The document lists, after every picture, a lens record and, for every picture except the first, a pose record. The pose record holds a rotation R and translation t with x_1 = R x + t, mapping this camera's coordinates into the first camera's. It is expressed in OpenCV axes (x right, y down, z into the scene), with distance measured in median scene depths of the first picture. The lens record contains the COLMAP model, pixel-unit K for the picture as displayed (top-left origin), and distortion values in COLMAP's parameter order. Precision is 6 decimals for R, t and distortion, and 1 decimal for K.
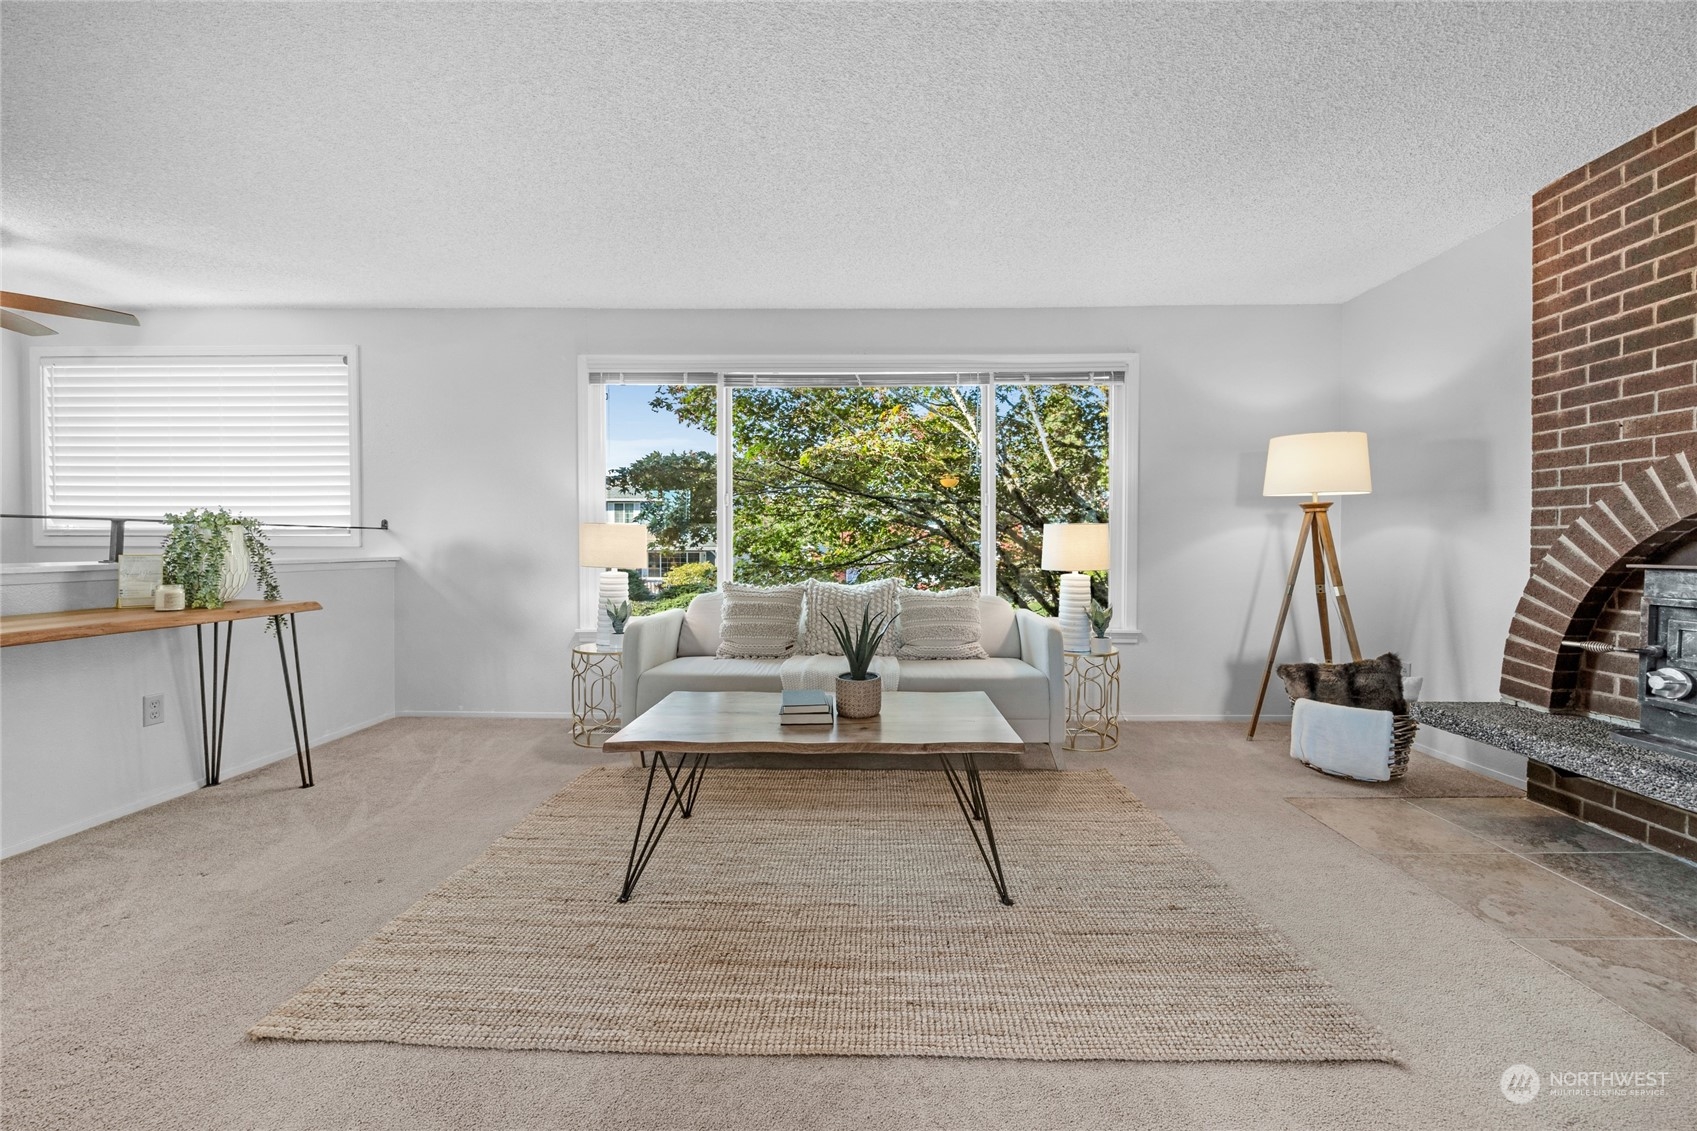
lens RADIAL K [[650.2, 0, 860.4], [0, 650.2, 551.8], [0, 0, 1]] dist [-0.003237, -0.000173]
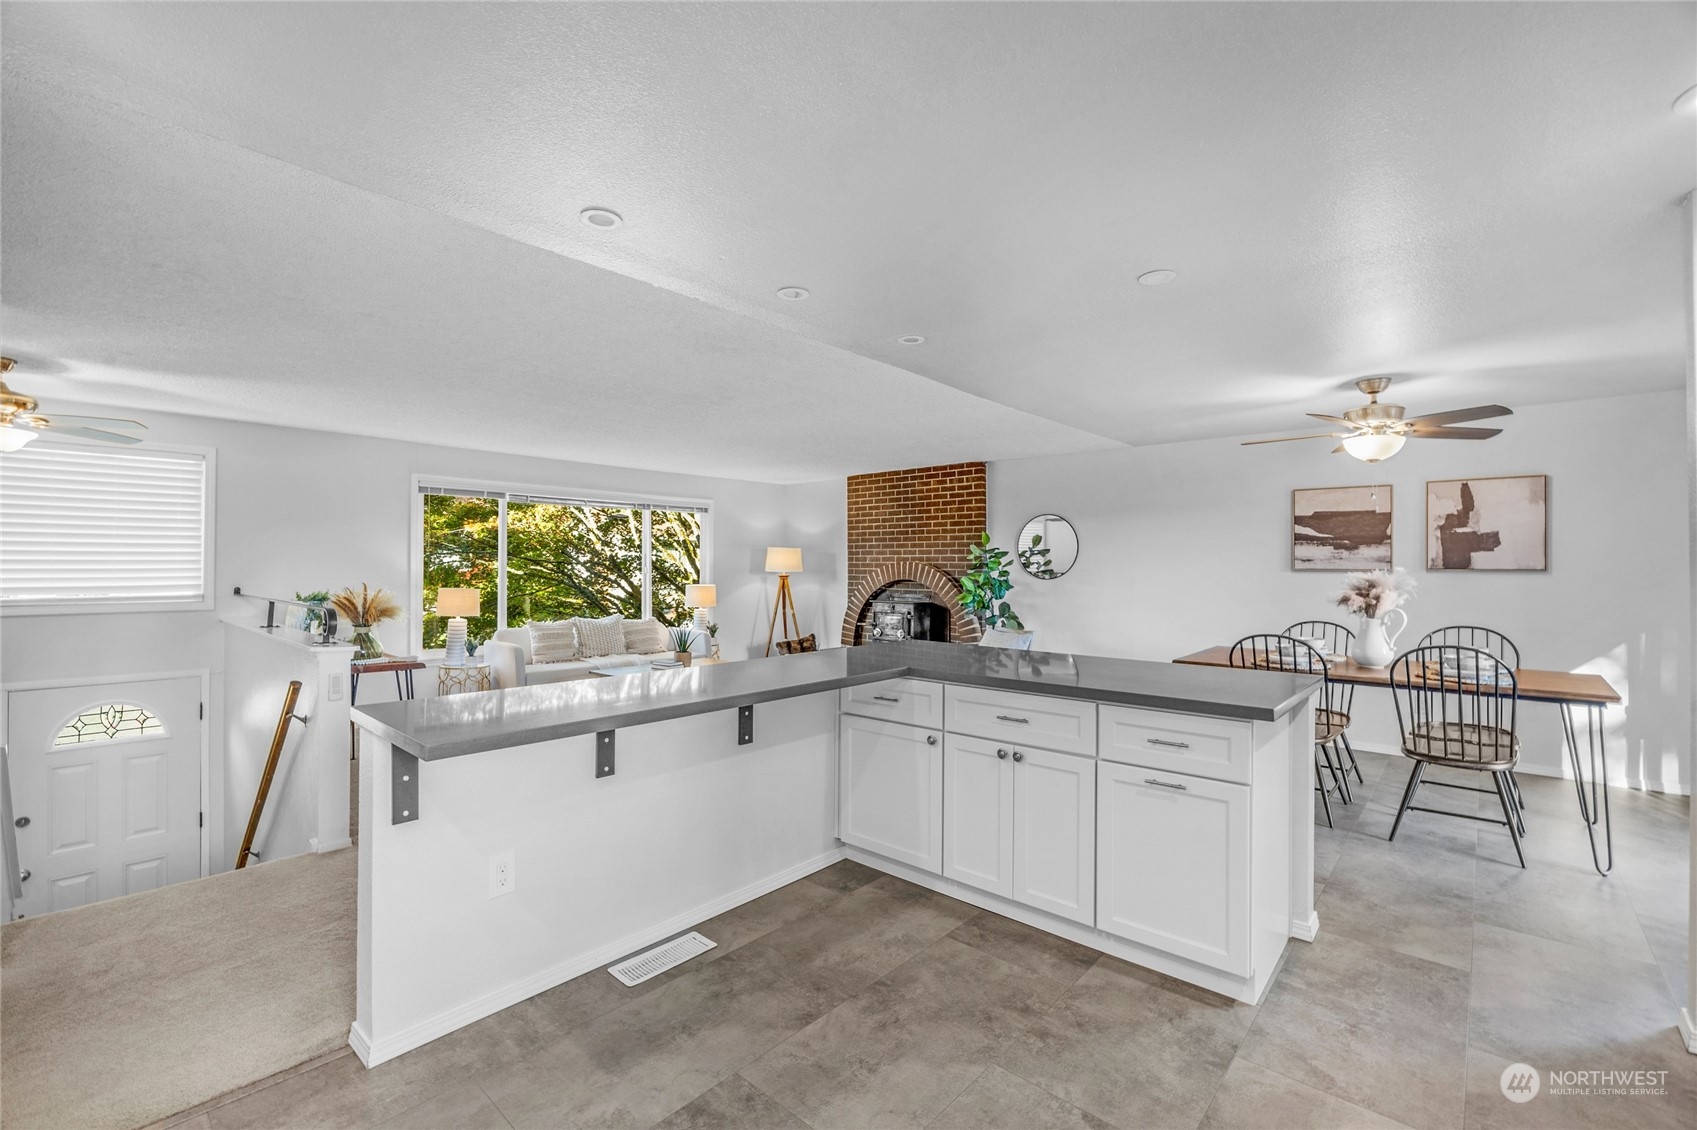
lens RADIAL K [[733.9, 0, 852.3], [0, 733.9, 567.2], [0, 0, 1]] dist [0.000547, 0.000053]
pose [[0.658087, 0.004355, 0.752929, -1.488330], [0.008047, 0.999885, -0.012818, -0.086506], [-0.752899, 0.014494, 0.657977, -1.234713]]
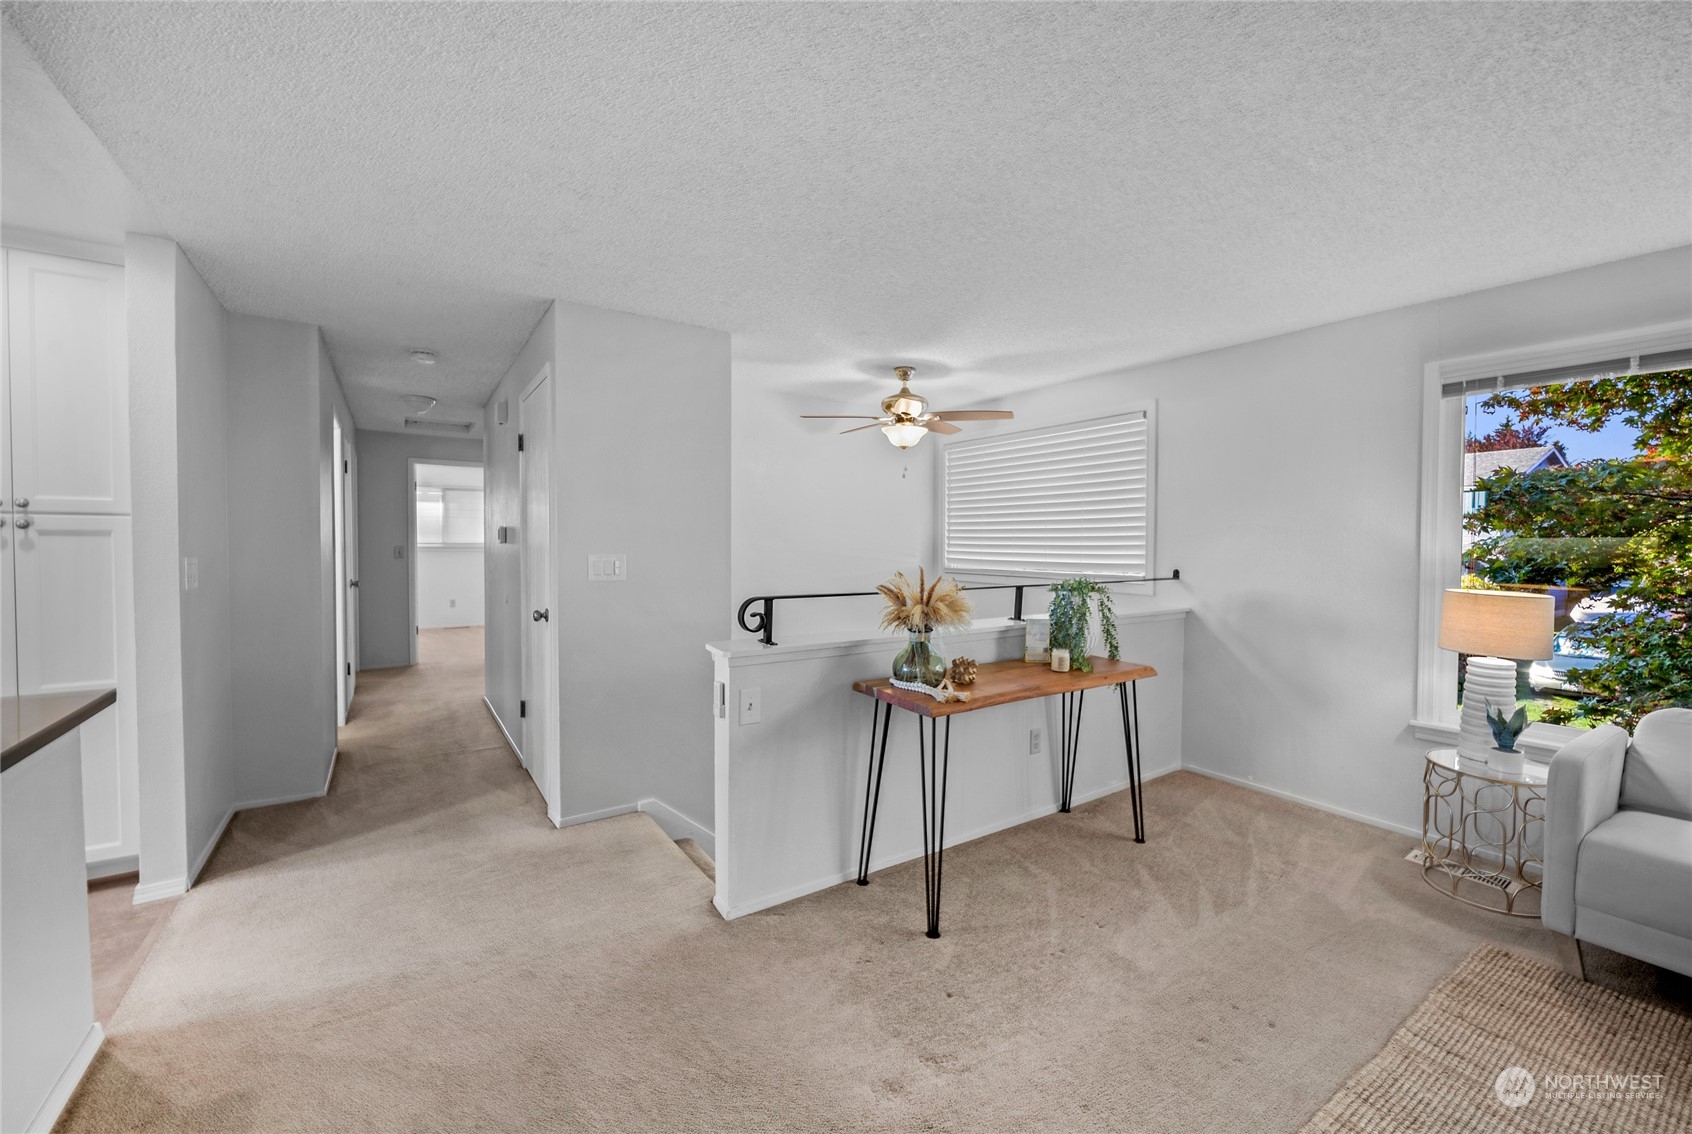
lens RADIAL K [[685.4, 0, 845.0], [0, 685.4, 558.8], [0, 0, 1]] dist [-0.000480, -0.000310]
pose [[0.564064, 0.026085, -0.825319, -0.217540], [-0.022115, 0.999620, 0.016479, -0.104315], [0.825435, 0.008956, 0.564426, -0.026997]]
